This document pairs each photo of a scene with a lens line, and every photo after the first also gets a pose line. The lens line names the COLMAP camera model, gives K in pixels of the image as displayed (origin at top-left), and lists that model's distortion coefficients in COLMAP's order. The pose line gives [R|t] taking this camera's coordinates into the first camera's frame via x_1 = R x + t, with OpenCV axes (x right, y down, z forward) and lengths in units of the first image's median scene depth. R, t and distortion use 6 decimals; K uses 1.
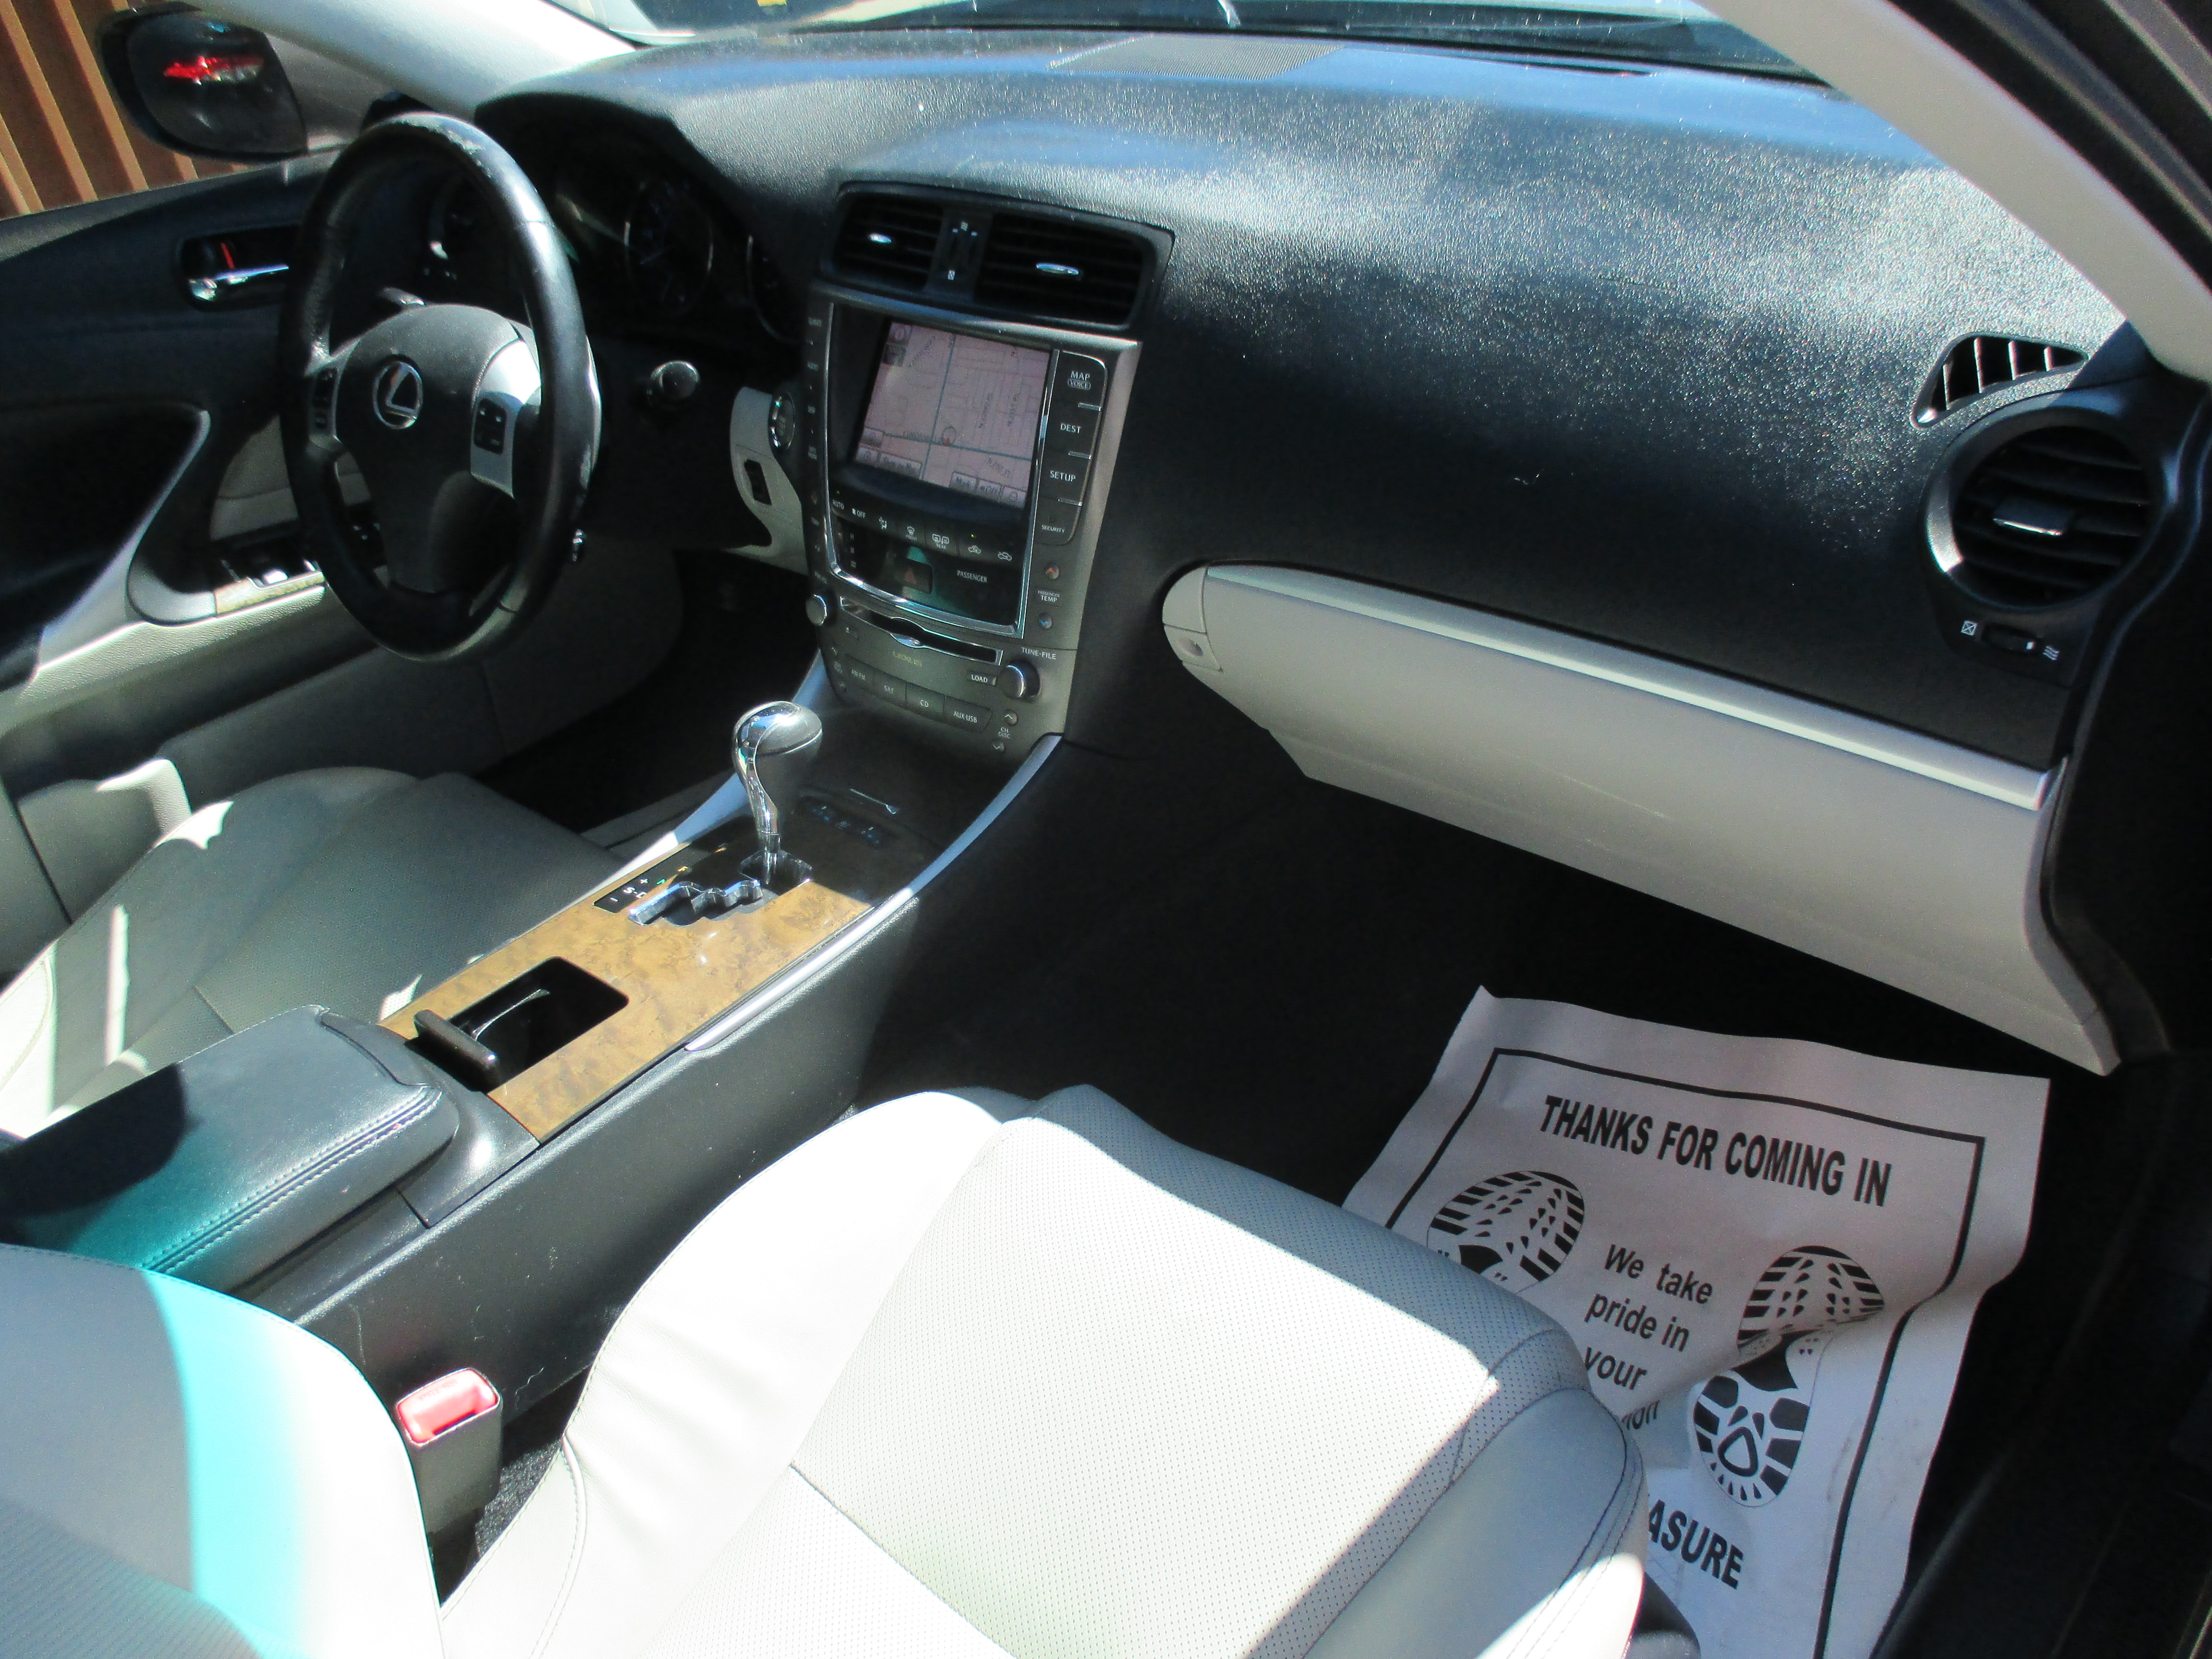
lens RADIAL K [[1846.4, 0, 1105.4], [0, 1846.4, 840.0], [0, 0, 1]] dist [-0.040365, 0.019264]
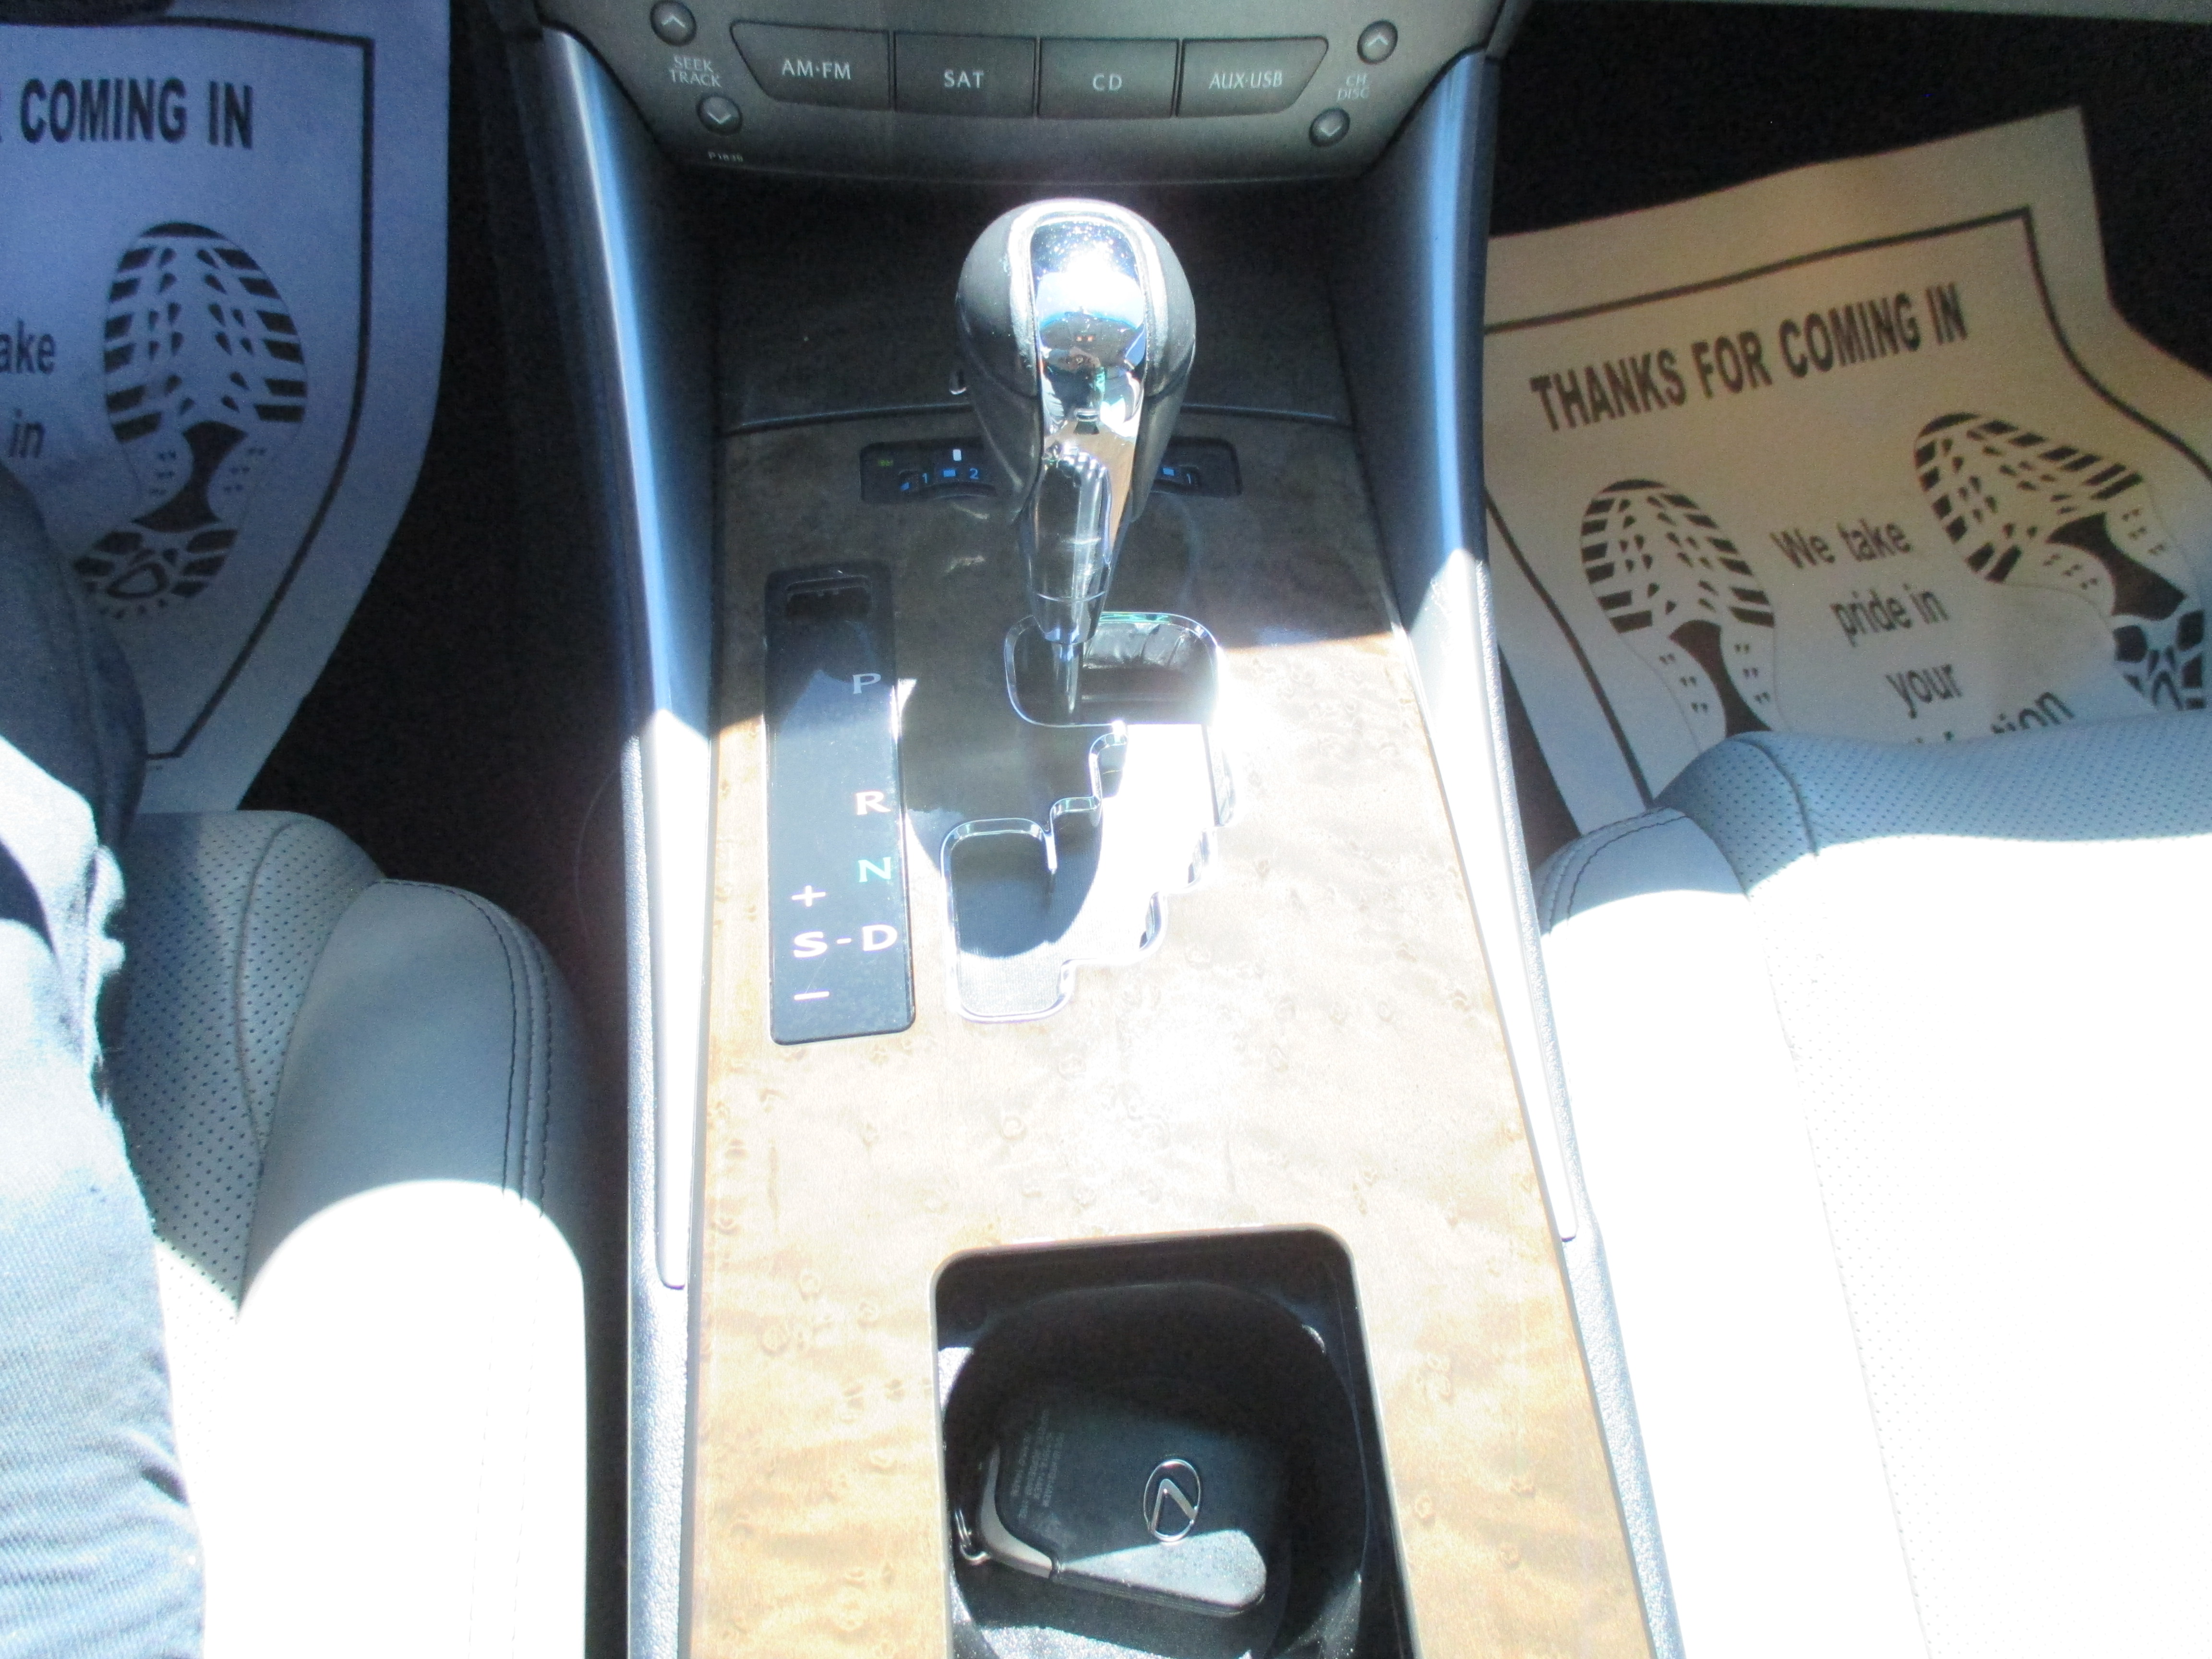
lens RADIAL K [[1846.4, 0, 1150.3], [0, 1846.4, 851.1], [0, 0, 1]] dist [-0.040365, 0.019264]
pose [[0.654061, -0.550245, 0.519071, -0.347150], [0.269328, 0.810629, 0.519945, -0.129418], [-0.706871, -0.200275, 0.678398, 0.670736]]
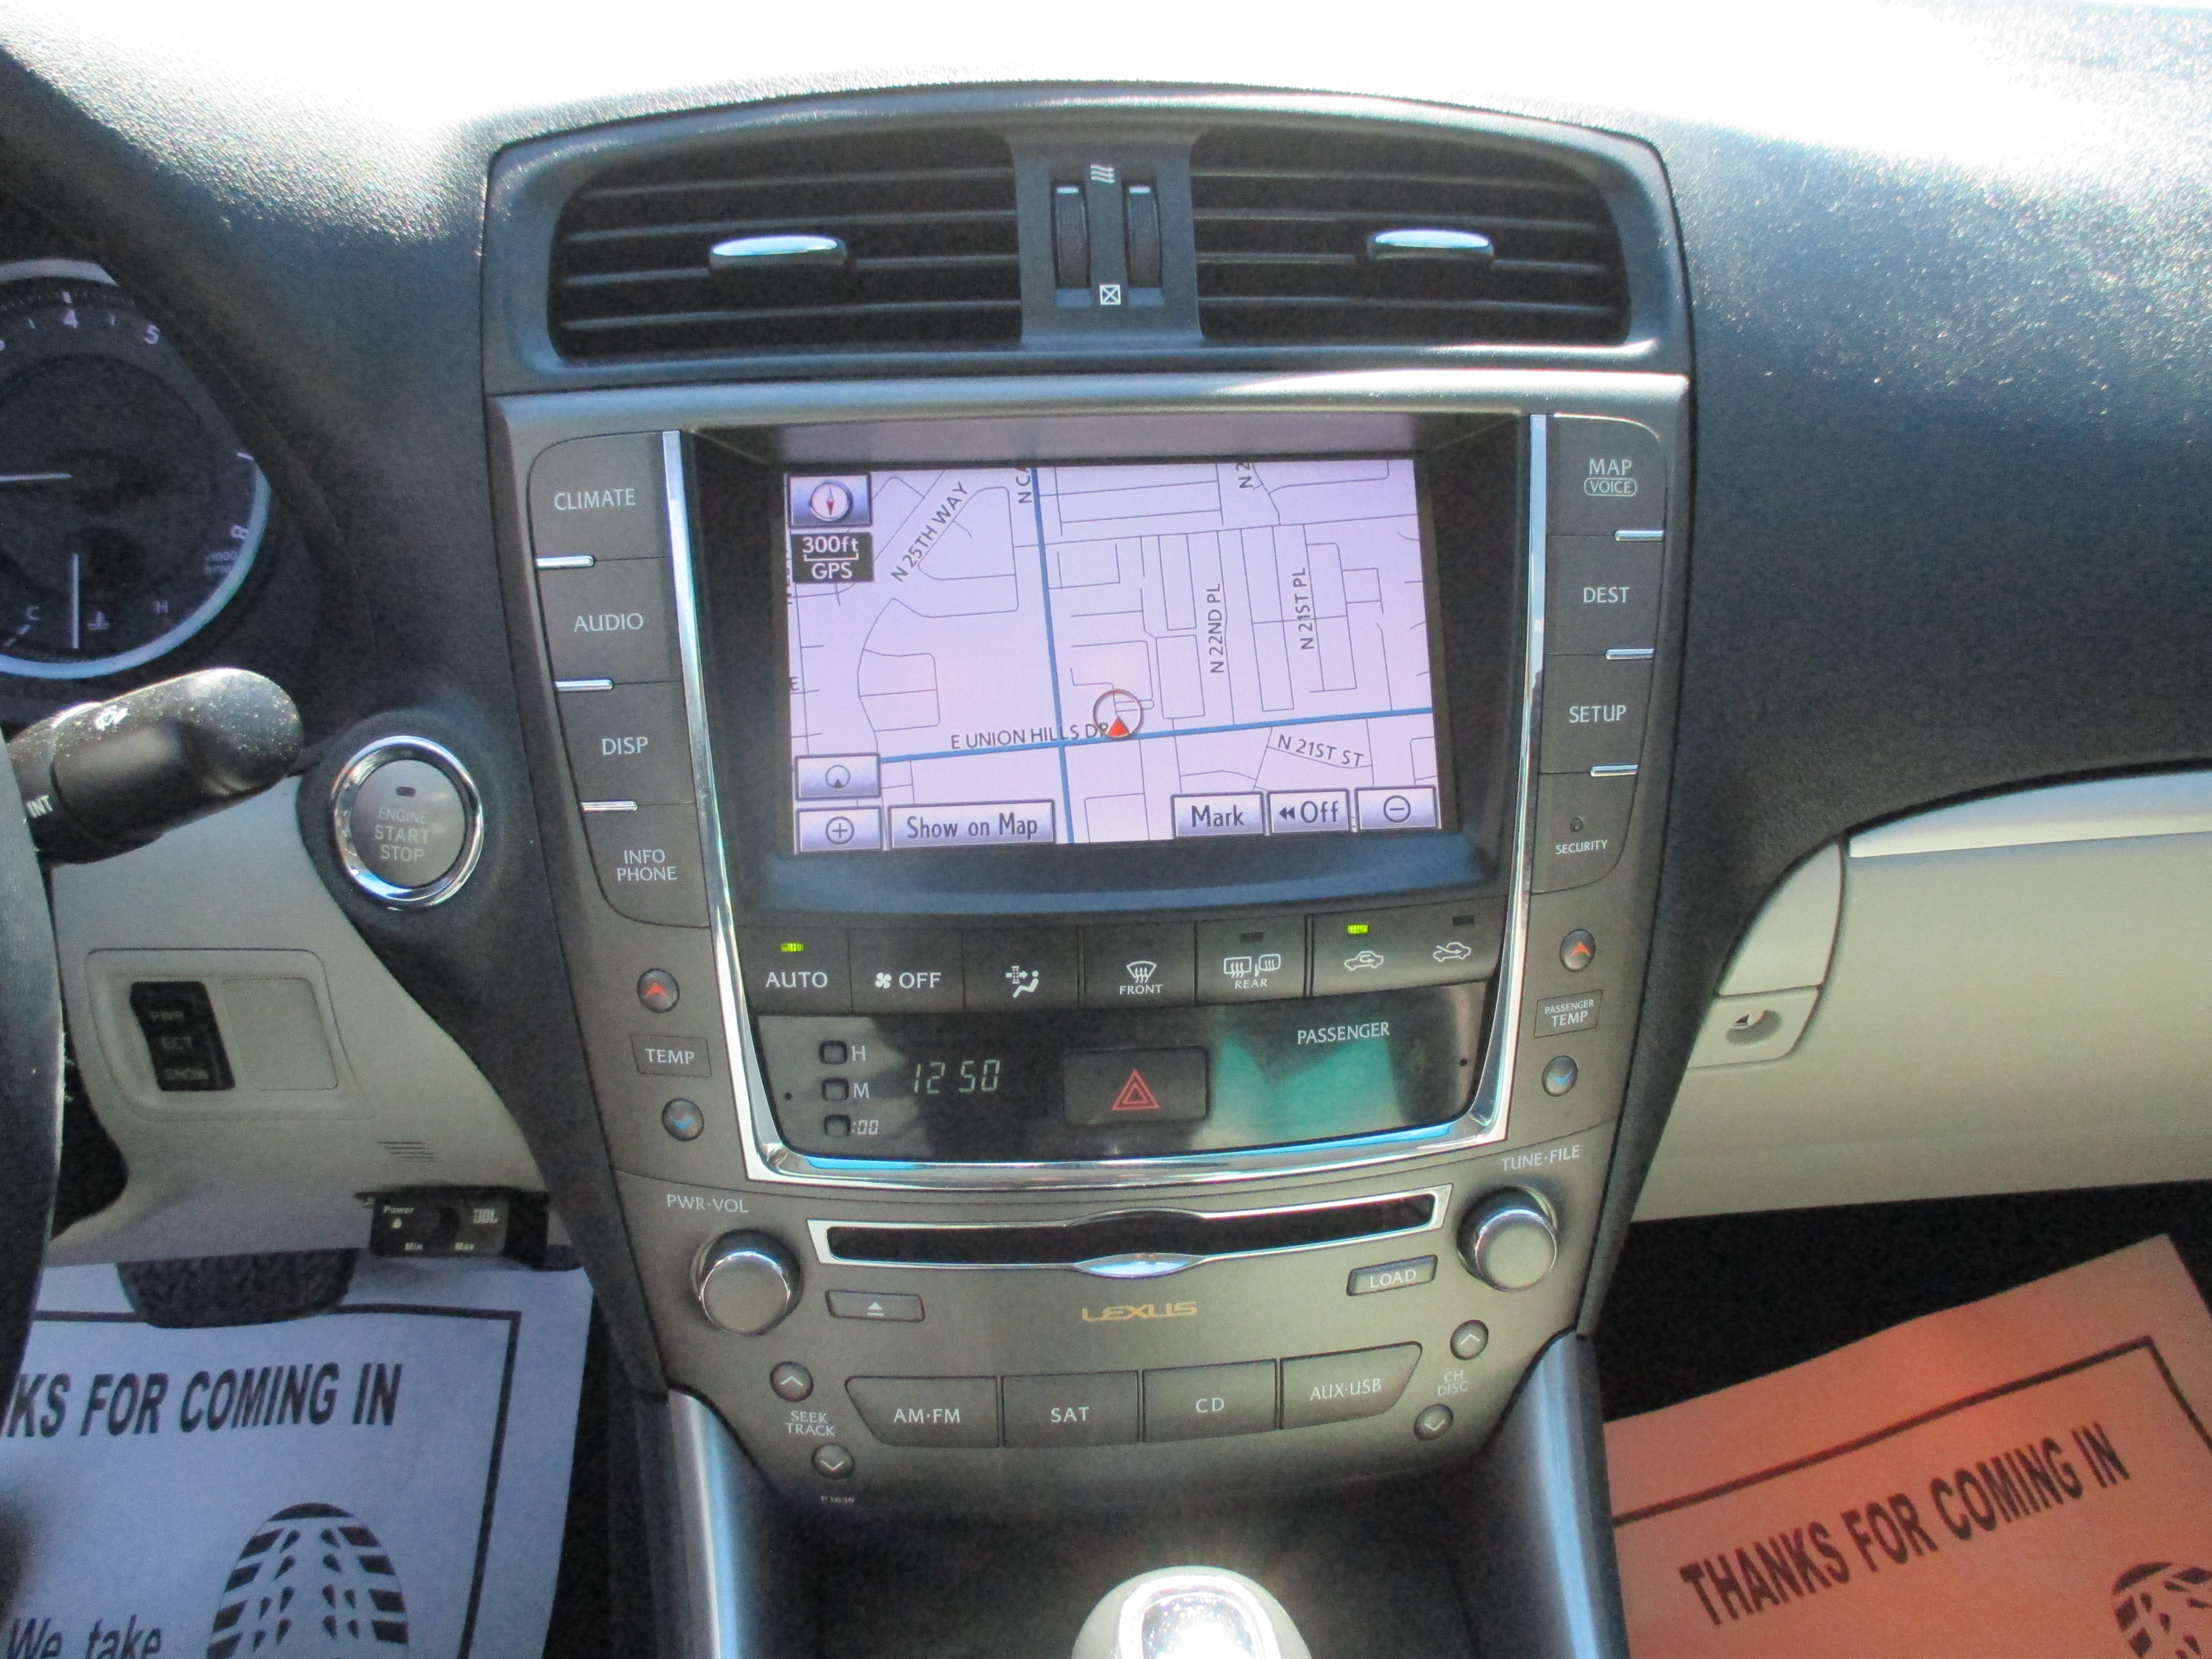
lens RADIAL K [[1846.4, 0, 1148.1], [0, 1846.4, 819.8], [0, 0, 1]] dist [-0.040365, 0.019264]
pose [[0.664454, -0.212998, 0.716333, -0.329979], [0.353137, 0.934247, -0.049768, -0.161873], [-0.658631, 0.286032, 0.695982, 0.669638]]
